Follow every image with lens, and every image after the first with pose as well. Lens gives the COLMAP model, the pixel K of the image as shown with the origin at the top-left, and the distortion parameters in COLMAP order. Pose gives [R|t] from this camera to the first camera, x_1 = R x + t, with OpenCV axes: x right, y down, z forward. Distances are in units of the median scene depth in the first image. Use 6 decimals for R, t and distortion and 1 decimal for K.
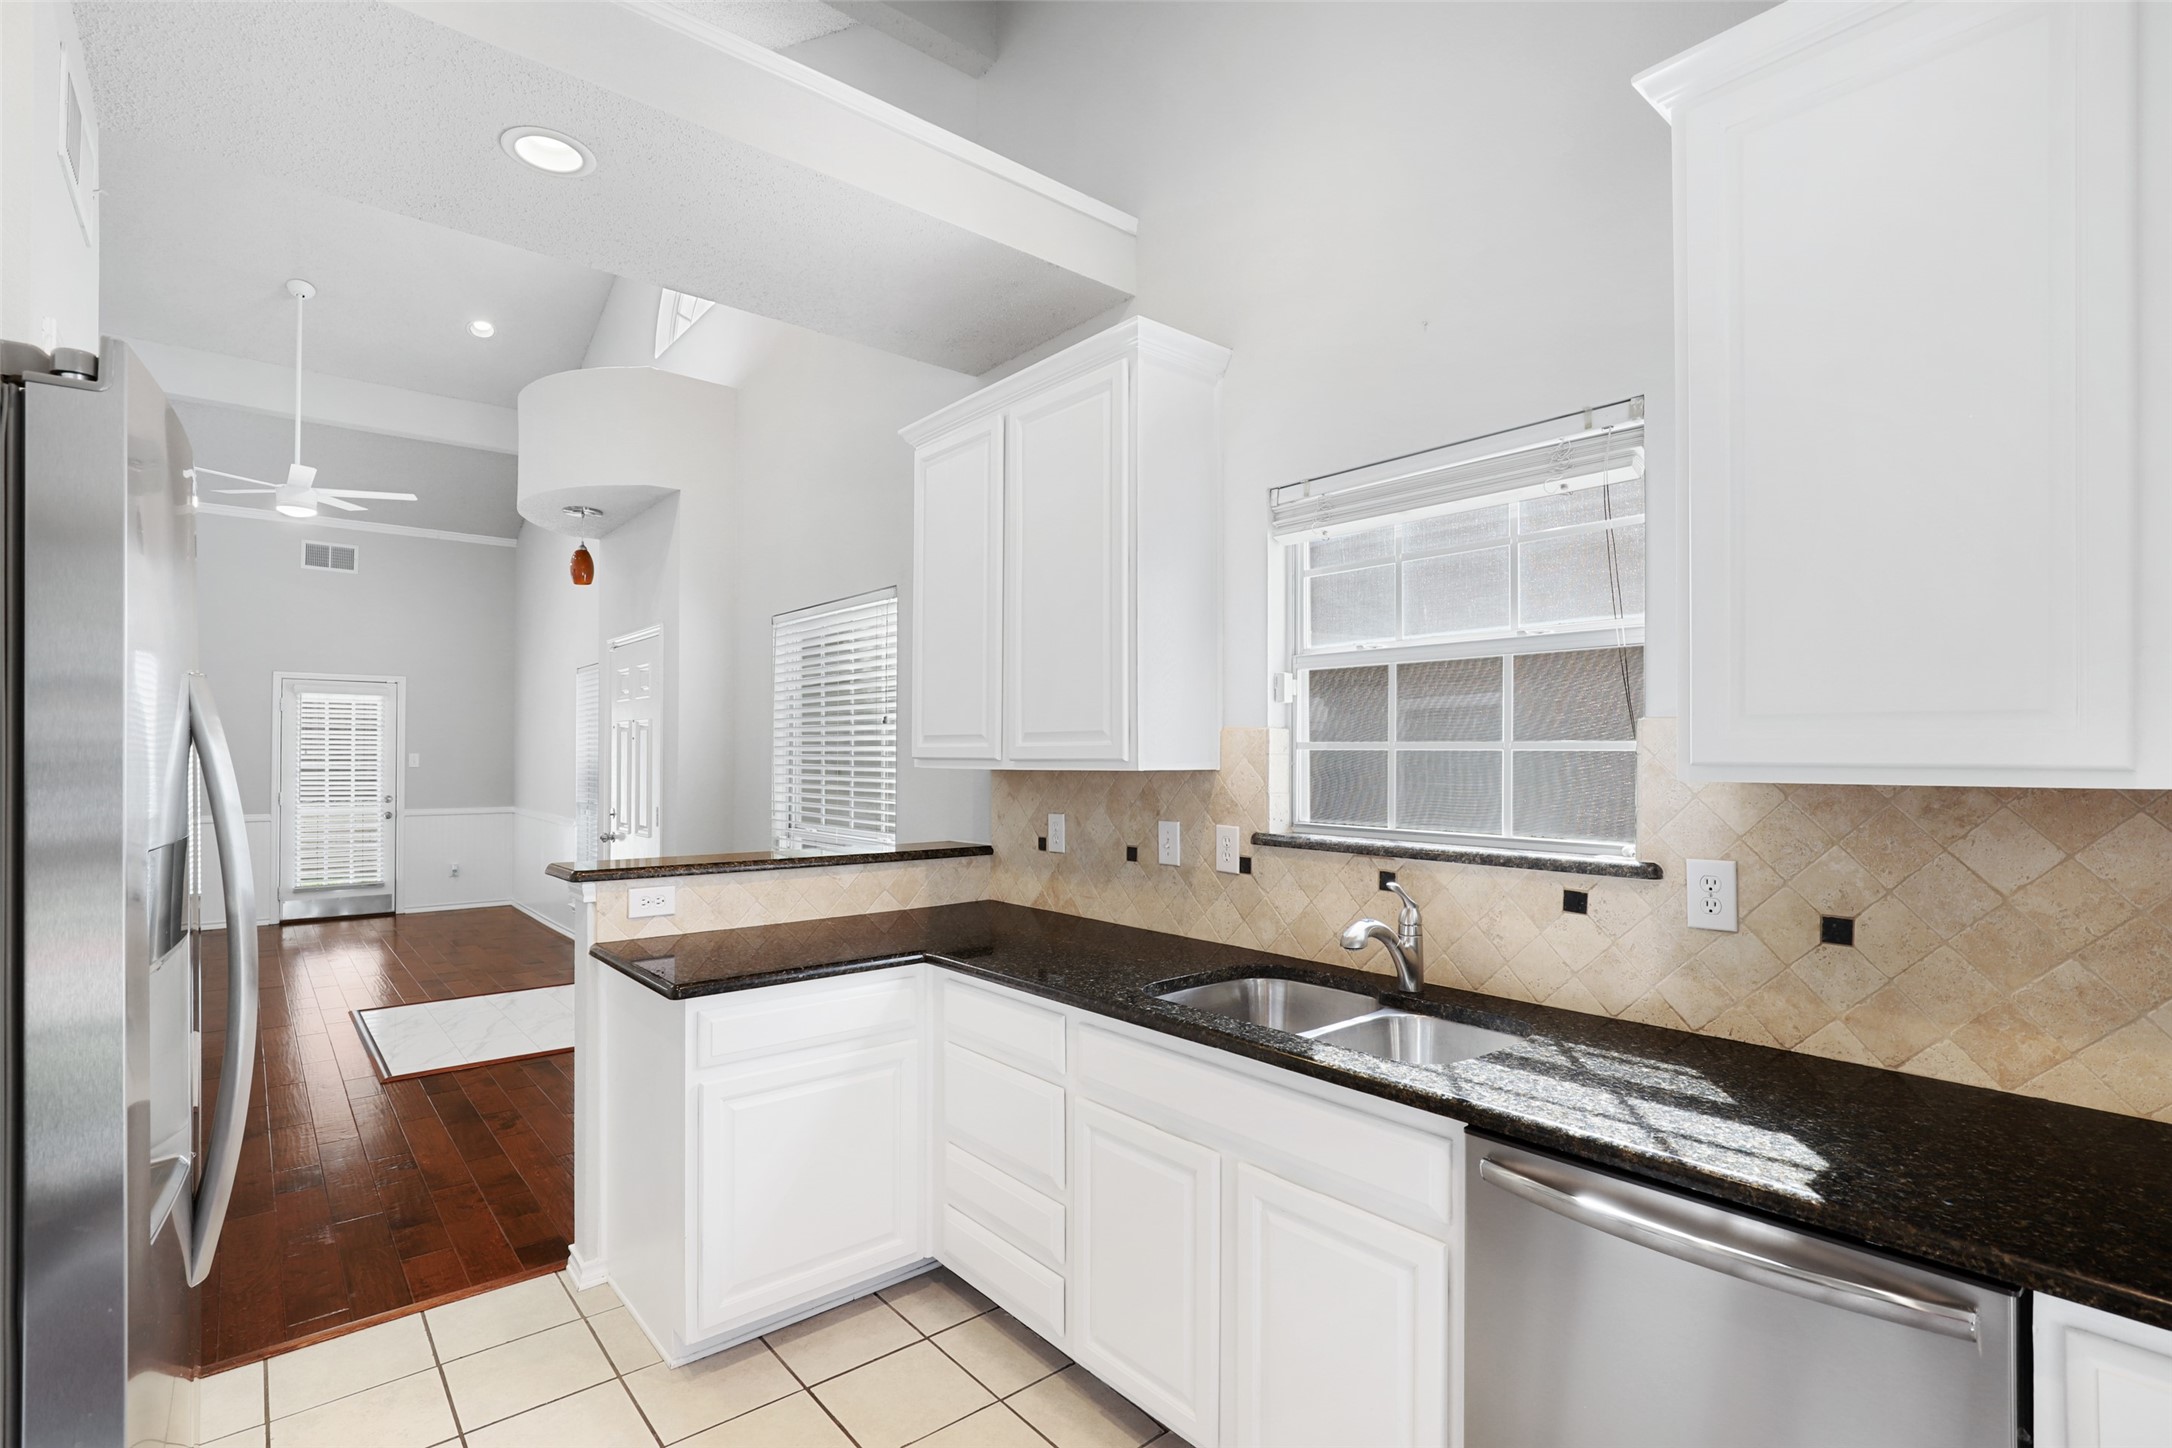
lens RADIAL K [[1007.5, 0, 1097.9], [0, 1007.5, 750.9], [0, 0, 1]] dist [-0.015626, 0.003154]
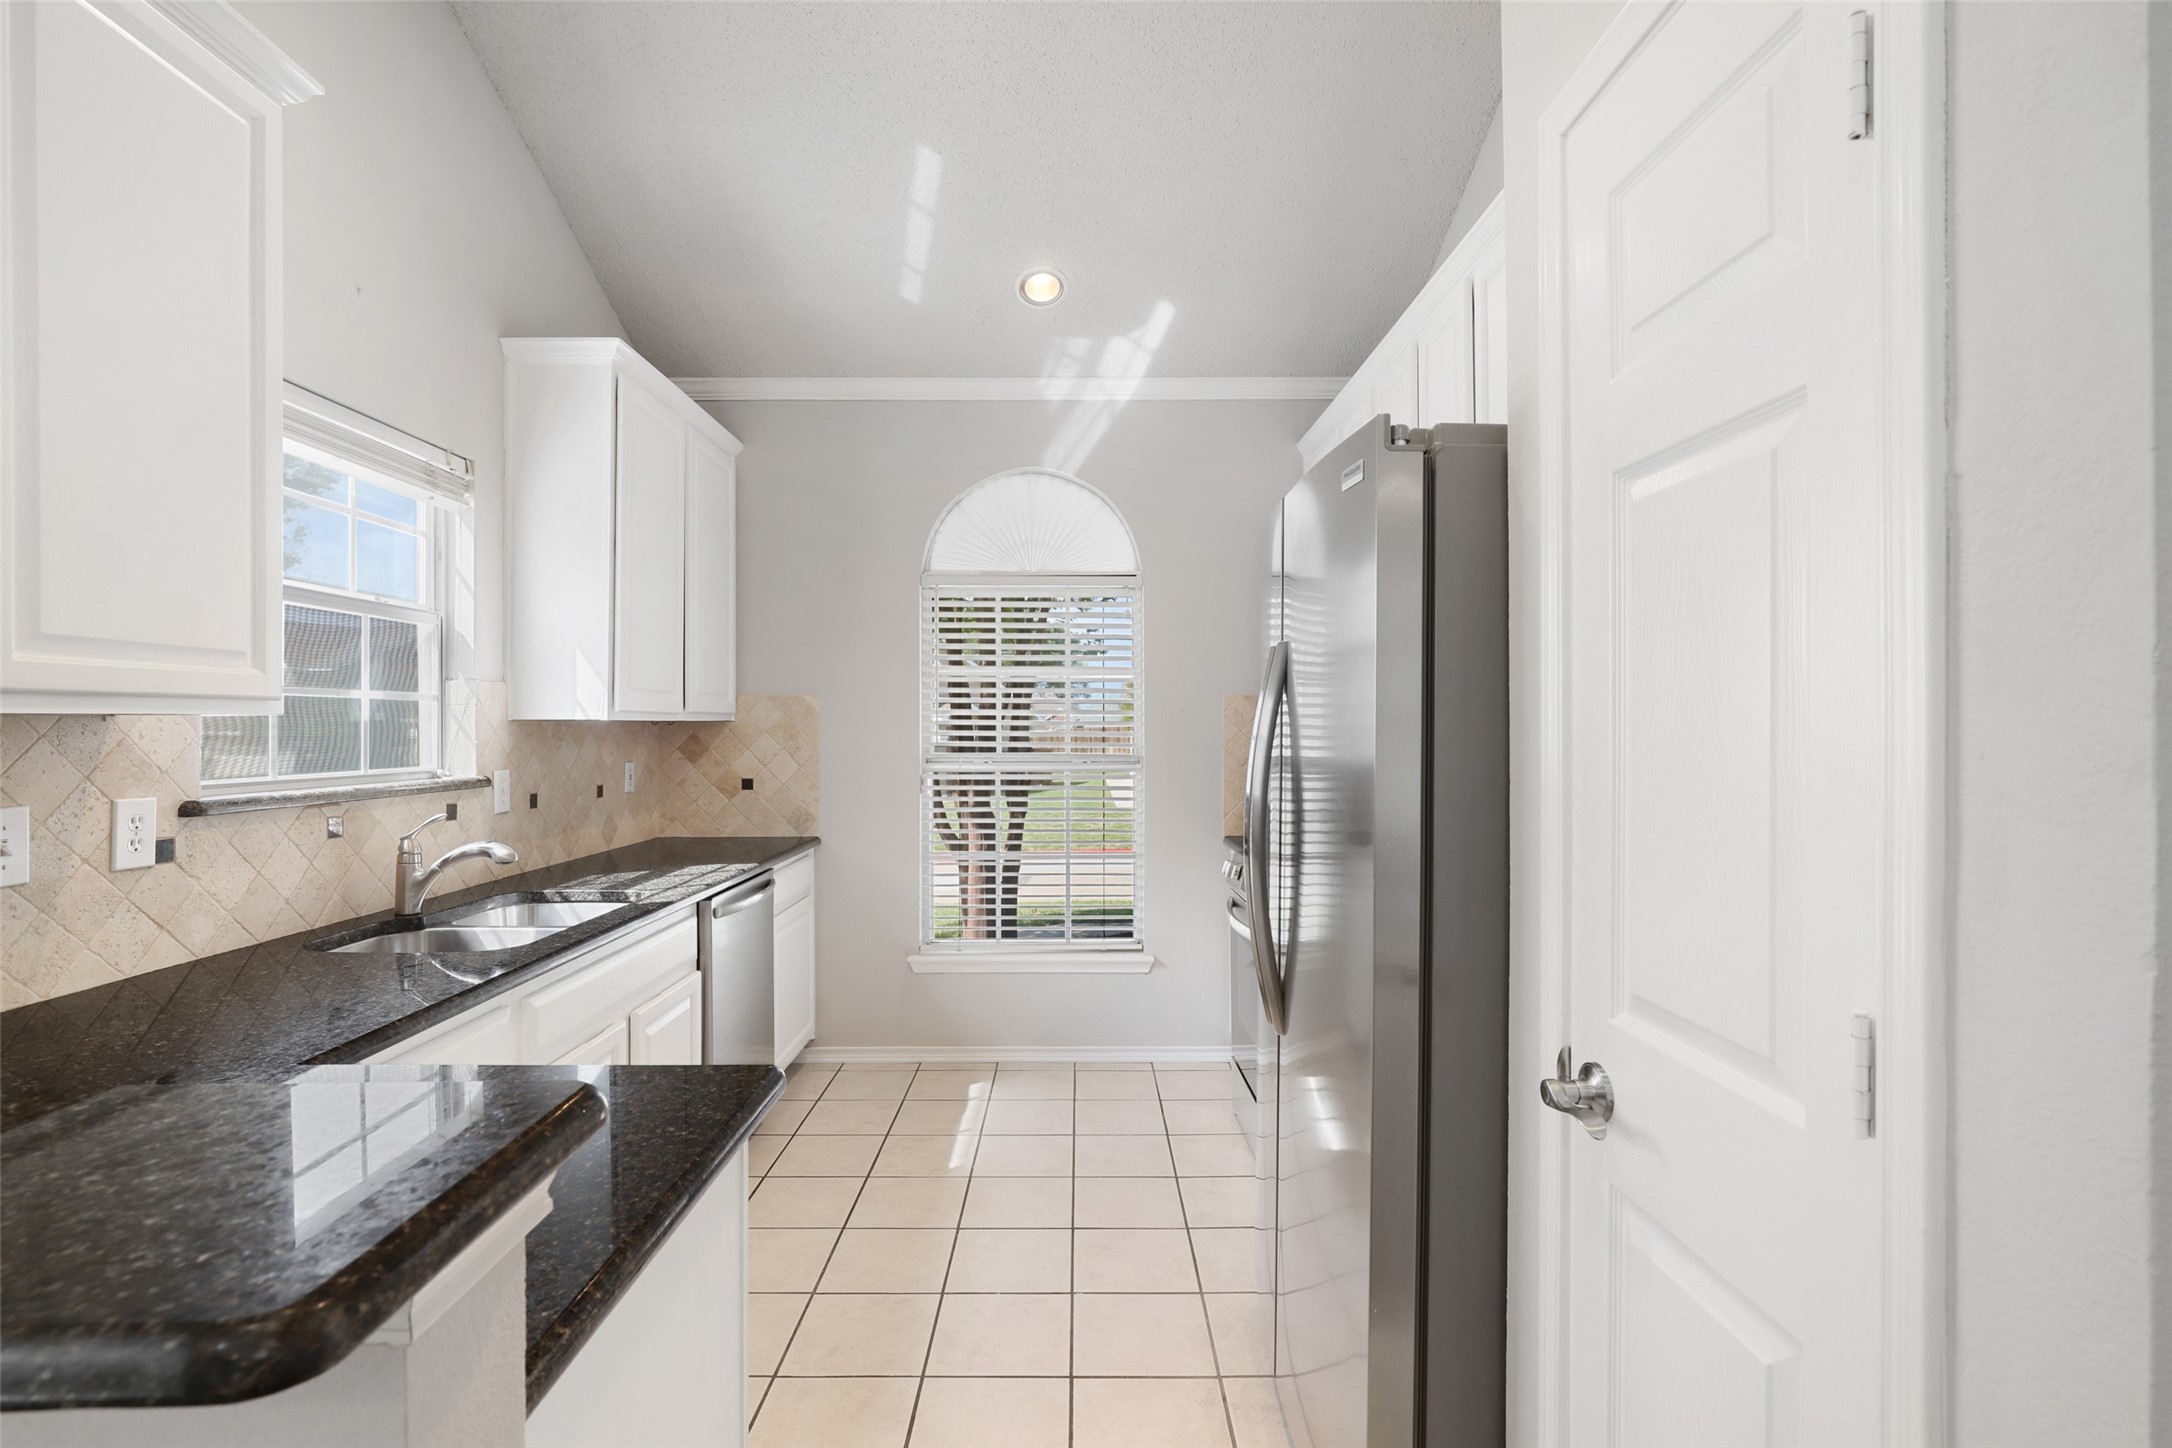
lens RADIAL K [[1007.5, 0, 1081.3], [0, 1007.5, 732.6], [0, 0, 1]] dist [-0.015626, 0.003154]
pose [[-0.761949, -0.011541, 0.647534, -0.806729], [-0.011019, 0.999927, 0.004856, 0.020351], [-0.647543, -0.003435, -0.762021, 1.134025]]
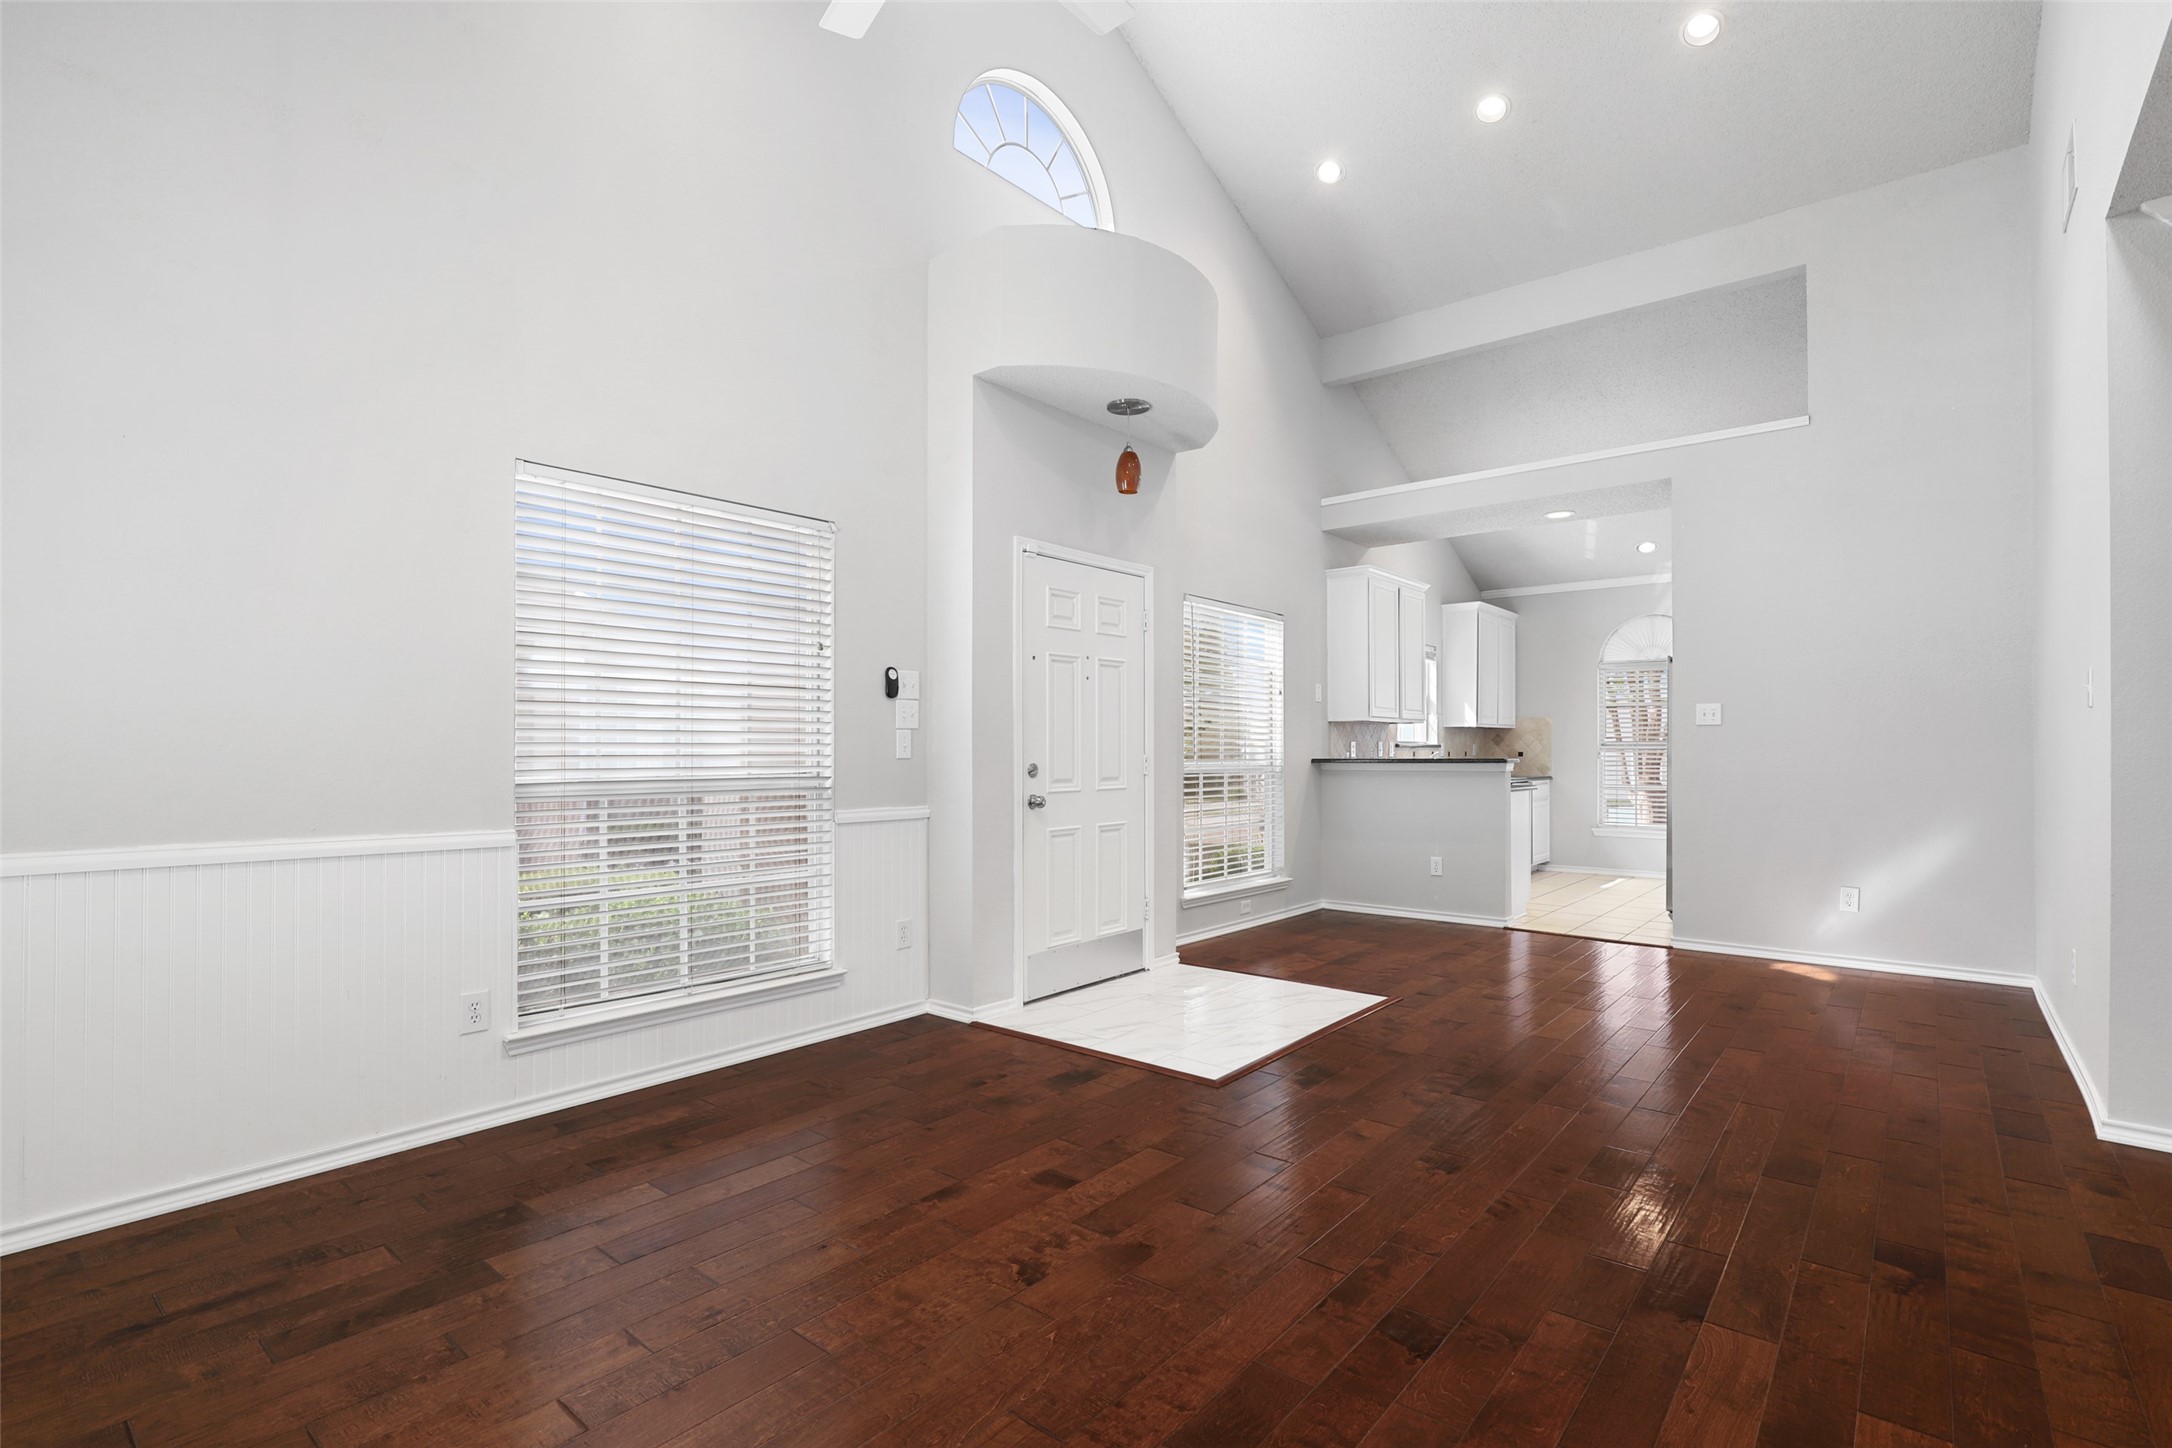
lens RADIAL K [[1007.5, 0, 1087.6], [0, 1007.5, 746.8], [0, 0, 1]] dist [-0.015626, 0.003154]
pose [[-0.164813, -0.002939, 0.986321, -2.879480], [-0.009699, 0.999952, 0.001359, 0.096943], [-0.986277, -0.009342, -0.164833, 2.523133]]
